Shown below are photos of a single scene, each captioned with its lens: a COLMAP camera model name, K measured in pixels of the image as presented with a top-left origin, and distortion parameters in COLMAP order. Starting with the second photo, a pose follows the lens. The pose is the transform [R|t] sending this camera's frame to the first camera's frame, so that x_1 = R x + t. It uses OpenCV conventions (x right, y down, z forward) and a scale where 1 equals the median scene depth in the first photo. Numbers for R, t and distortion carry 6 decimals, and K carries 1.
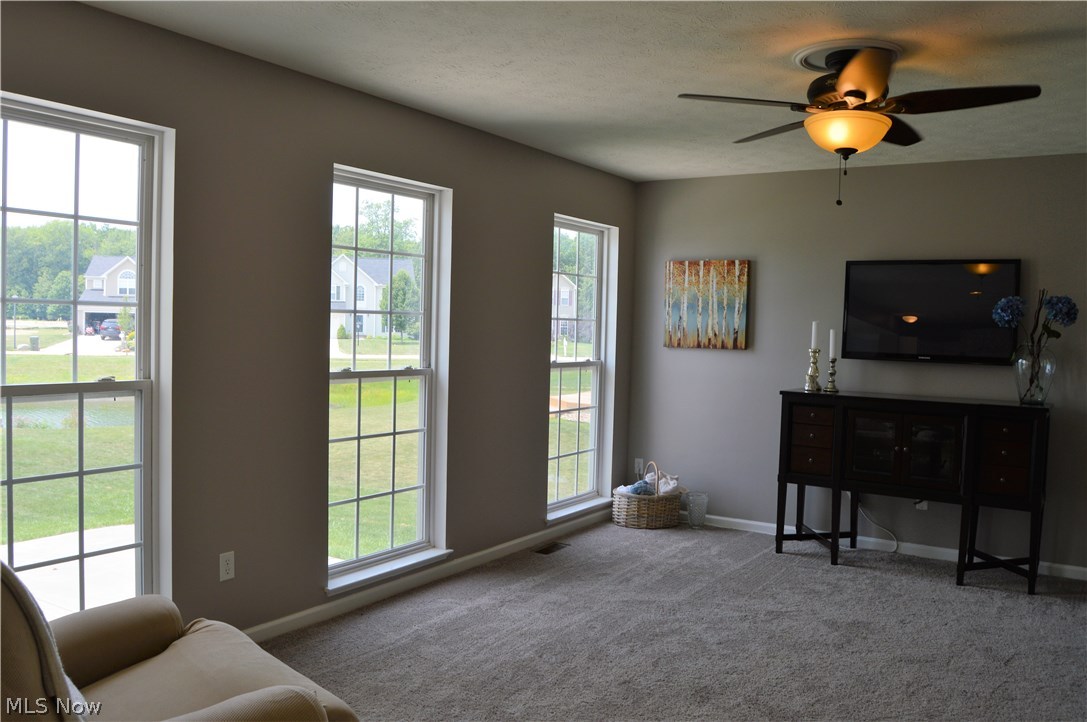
lens RADIAL K [[869.9, 0, 542.1], [0, 869.9, 365.7], [0, 0, 1]] dist [-0.071657, 0.008388]
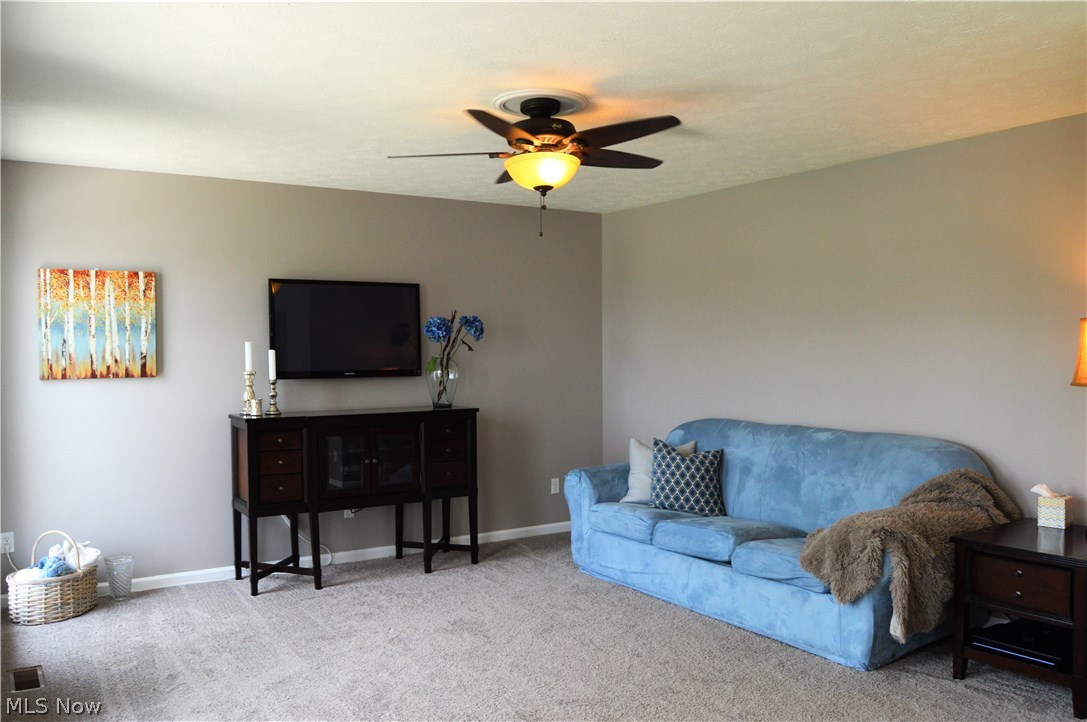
lens RADIAL K [[869.9, 0, 539.6], [0, 869.9, 358.2], [0, 0, 1]] dist [-0.071657, 0.008388]
pose [[0.406621, -0.037974, 0.912807, -0.384275], [0.061516, 0.998006, 0.014116, -0.025636], [-0.911523, 0.050412, 0.408147, 0.308482]]
